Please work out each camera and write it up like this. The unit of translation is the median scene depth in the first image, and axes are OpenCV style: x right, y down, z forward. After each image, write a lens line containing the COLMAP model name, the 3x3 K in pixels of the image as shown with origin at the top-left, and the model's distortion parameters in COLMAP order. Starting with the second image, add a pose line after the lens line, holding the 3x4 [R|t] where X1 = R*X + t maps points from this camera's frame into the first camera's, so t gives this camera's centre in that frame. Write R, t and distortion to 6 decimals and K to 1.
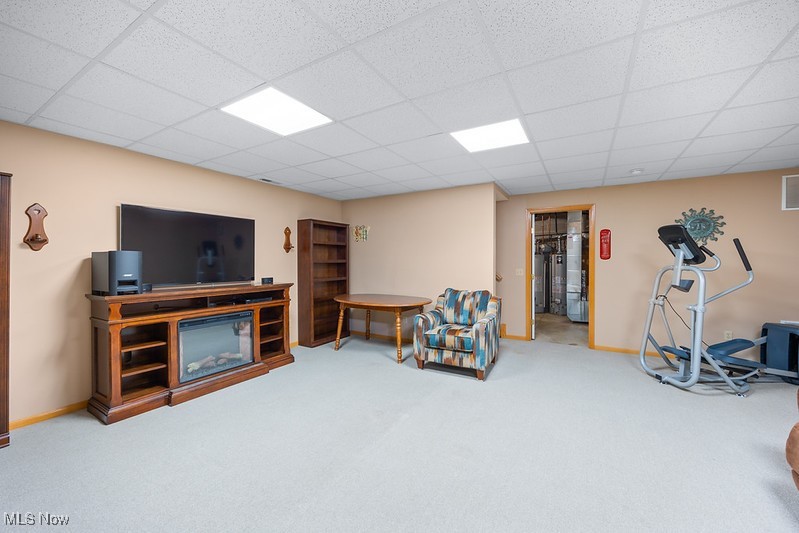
lens RADIAL K [[320.5, 0, 397.4], [0, 320.5, 263.3], [0, 0, 1]] dist [0.000111, -0.000025]
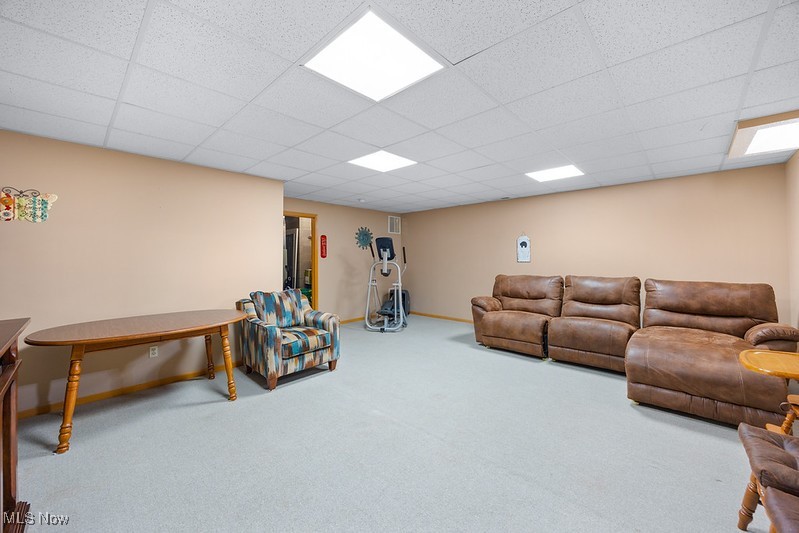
lens RADIAL K [[320.5, 0, 397.4], [0, 320.5, 263.3], [0, 0, 1]] dist [0.000111, -0.000025]
pose [[0.197224, -0.017090, 0.980209, -0.668483], [0.018701, 0.999732, 0.013667, -0.003231], [-0.980180, 0.015636, 0.197491, 0.509675]]
